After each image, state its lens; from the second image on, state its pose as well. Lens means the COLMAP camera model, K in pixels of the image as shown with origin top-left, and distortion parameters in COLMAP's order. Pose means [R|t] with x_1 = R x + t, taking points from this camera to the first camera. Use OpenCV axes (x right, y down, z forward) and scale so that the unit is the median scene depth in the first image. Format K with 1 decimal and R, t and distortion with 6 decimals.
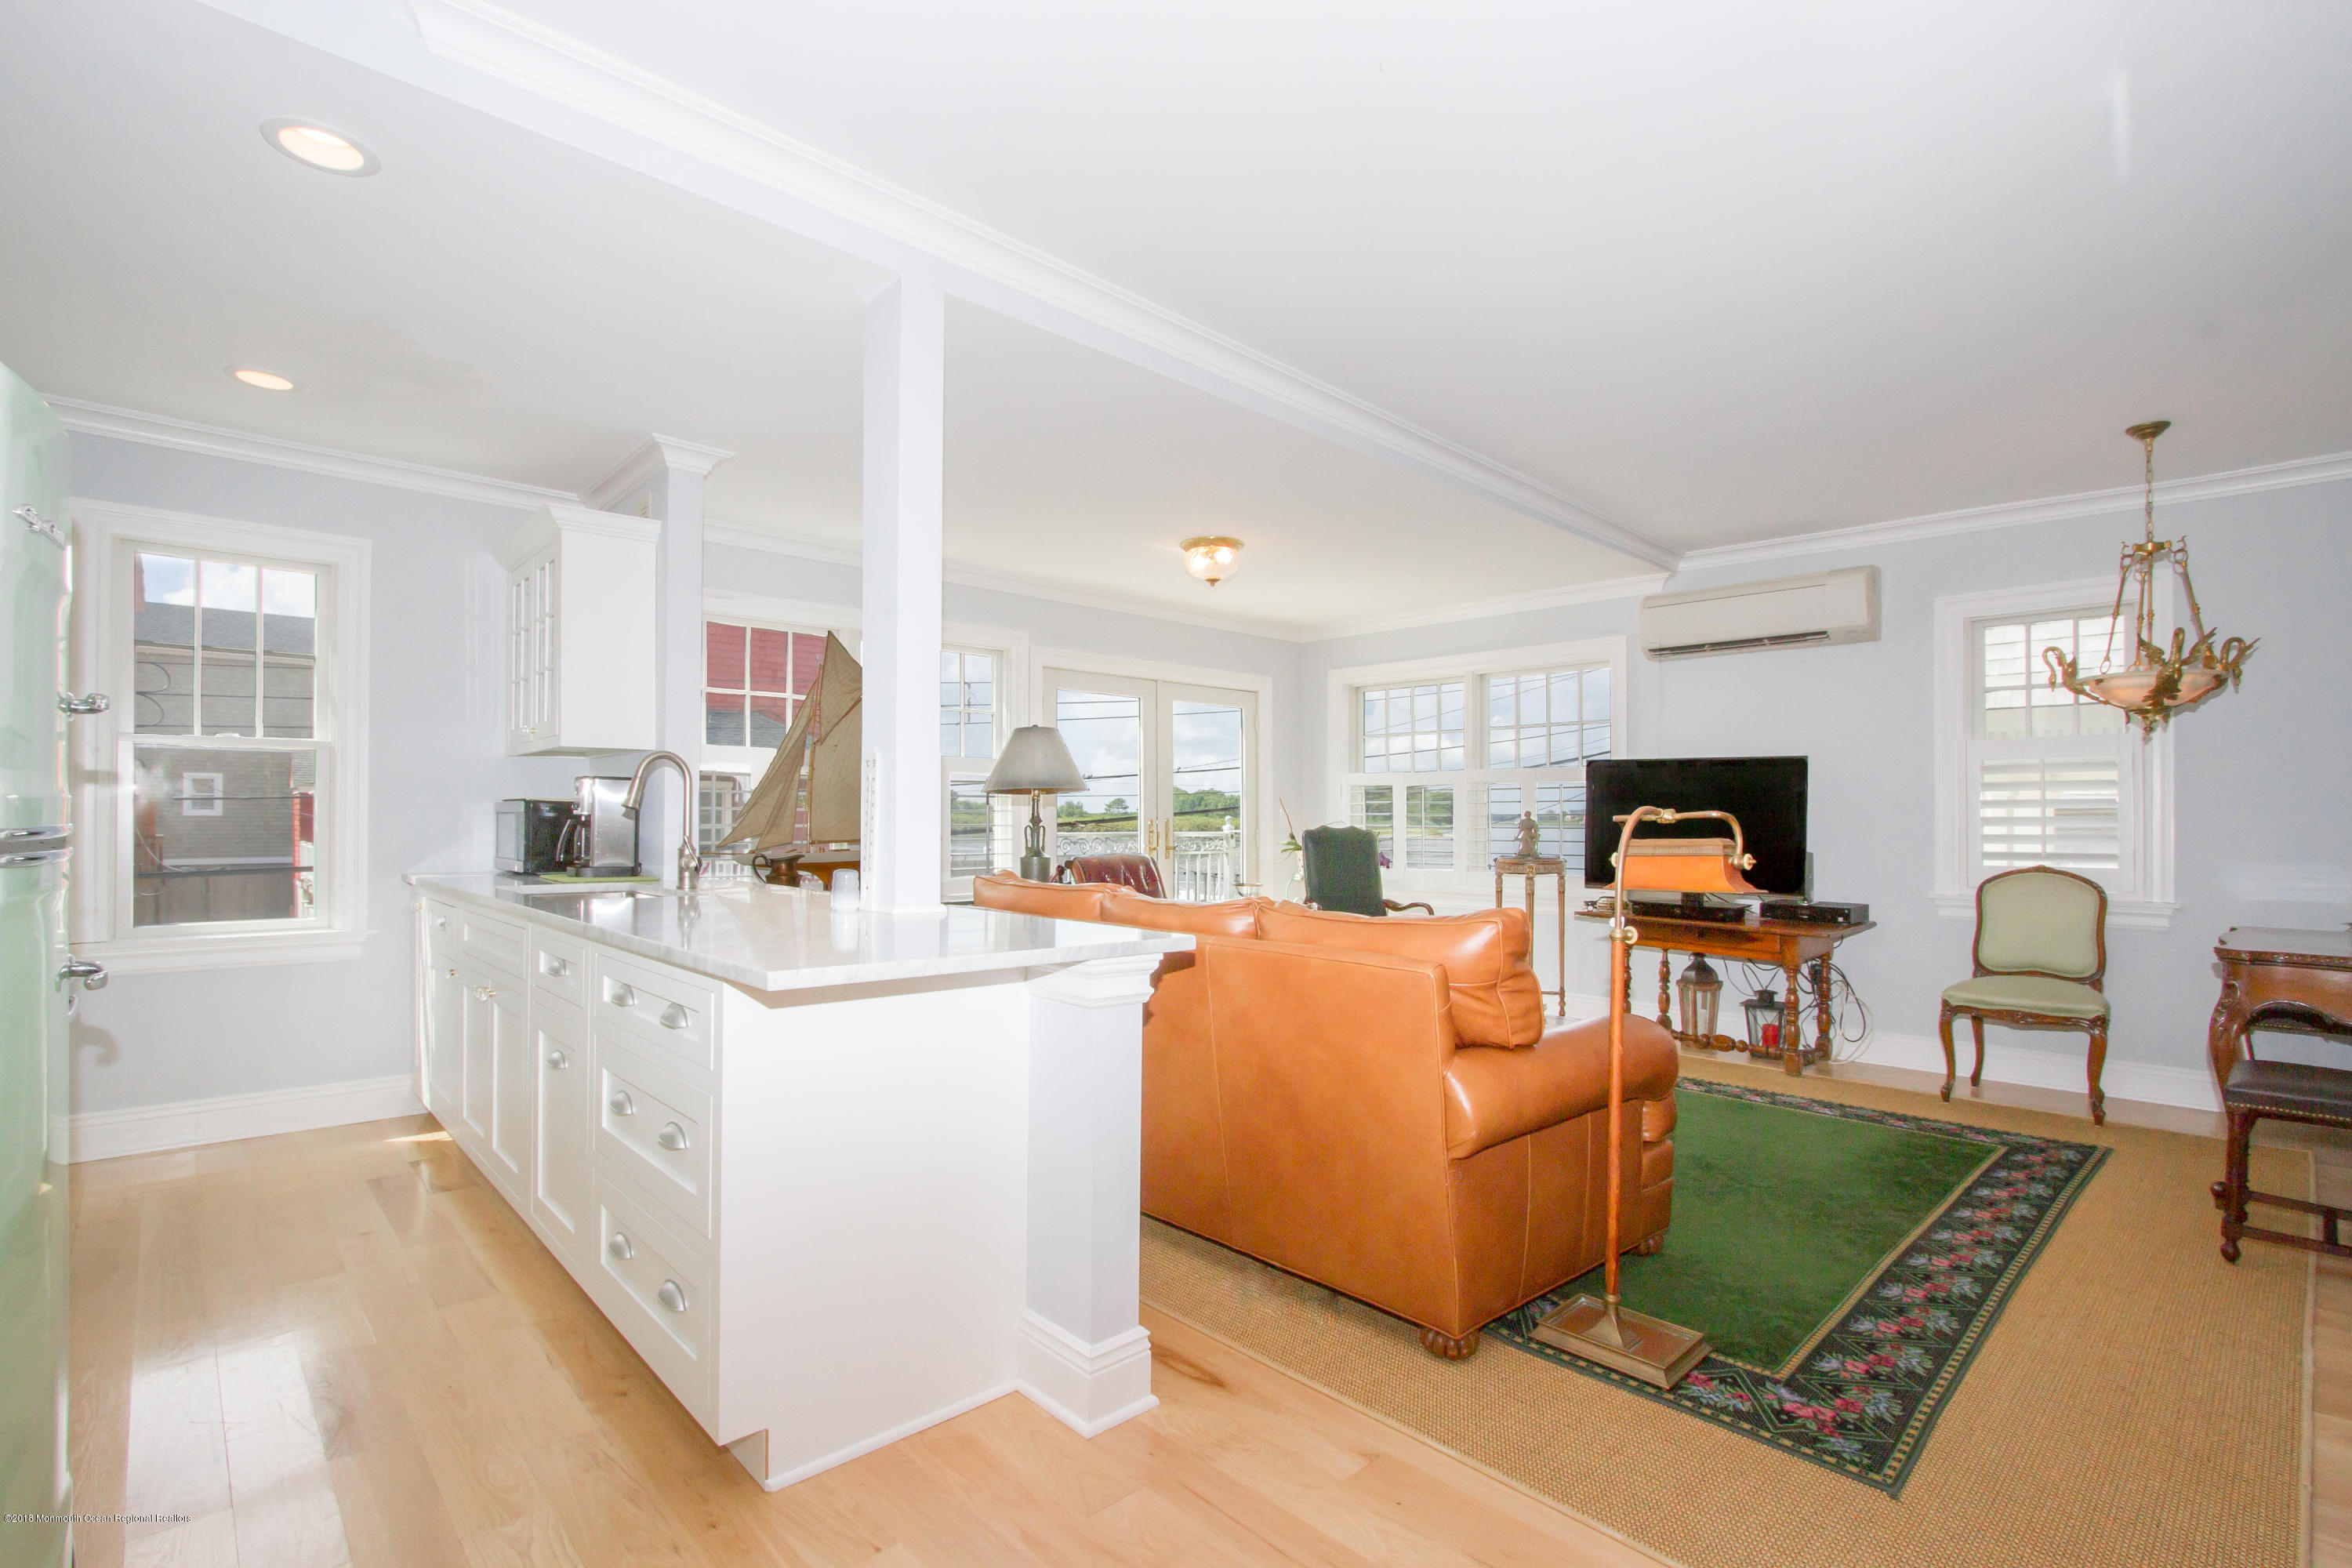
lens RADIAL K [[1106.4, 0, 1169.0], [0, 1106.4, 789.2], [0, 0, 1]] dist [-0.004079, 0.000964]
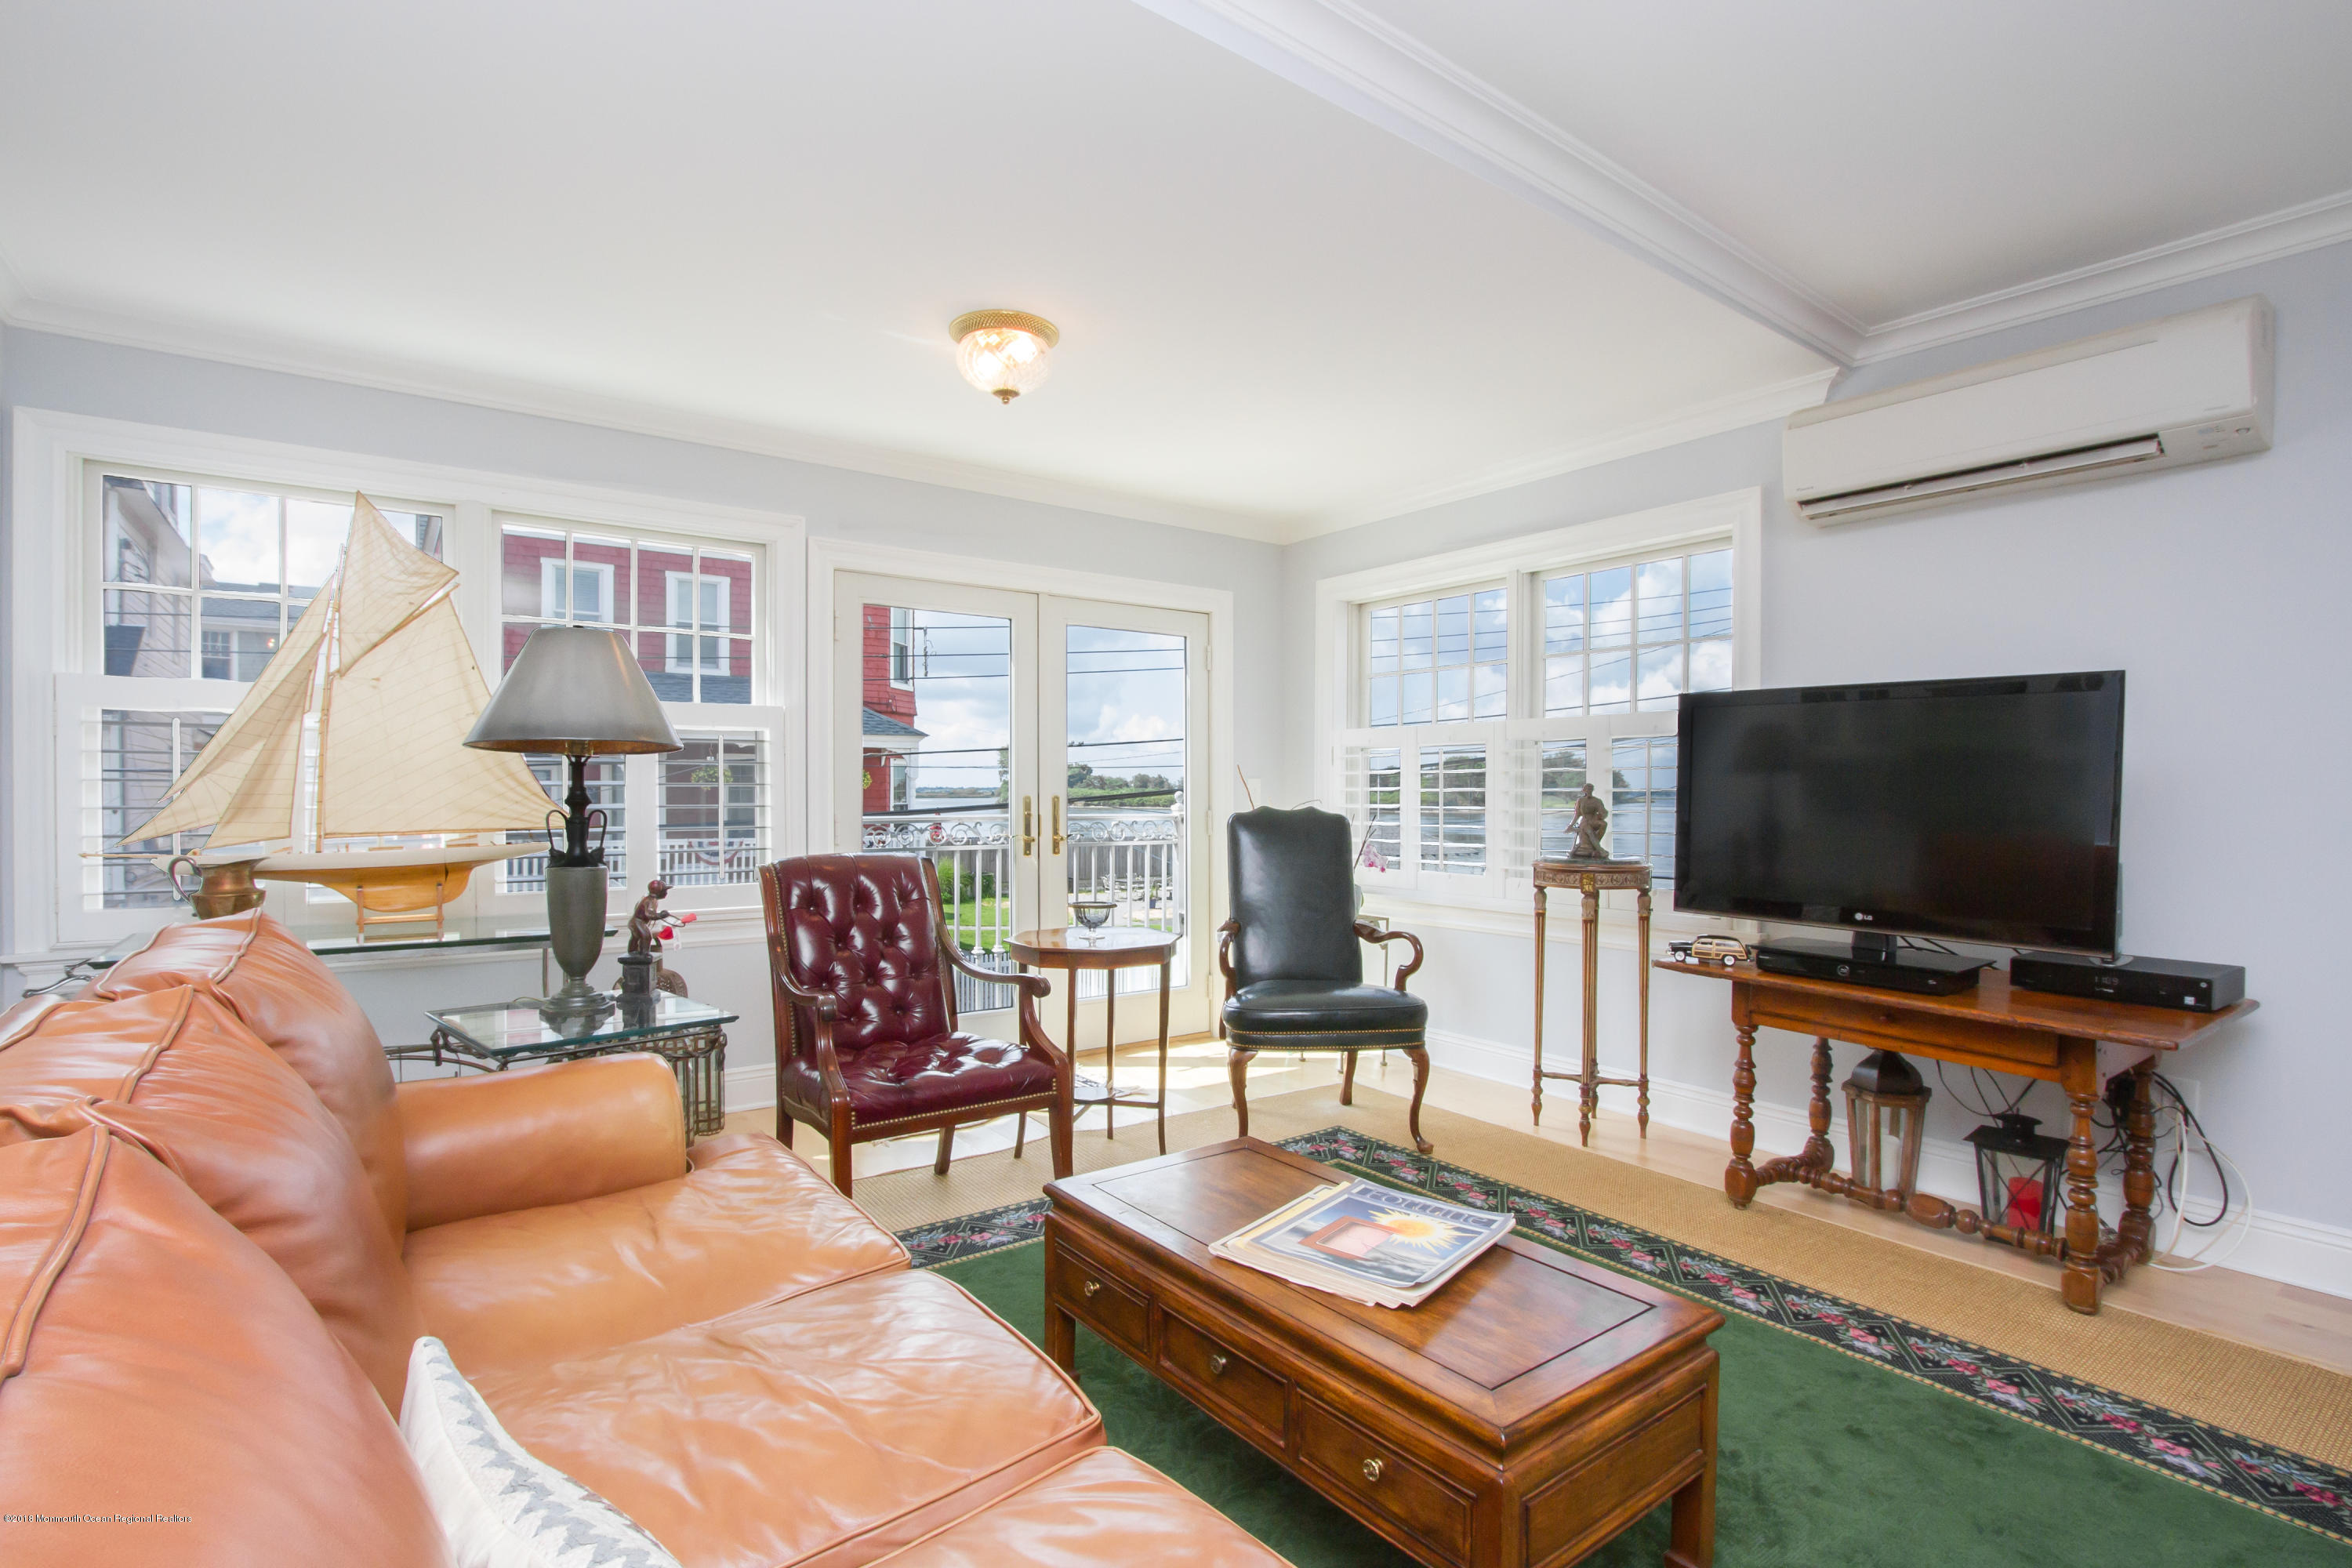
lens RADIAL K [[1106.4, 0, 1178.9], [0, 1106.4, 795.1], [0, 0, 1]] dist [-0.004079, 0.000964]
pose [[0.991566, -0.000065, -0.129600, 0.198304], [0.003665, 0.999614, 0.027534, 0.009207], [0.129548, -0.027777, 0.991184, 0.405351]]
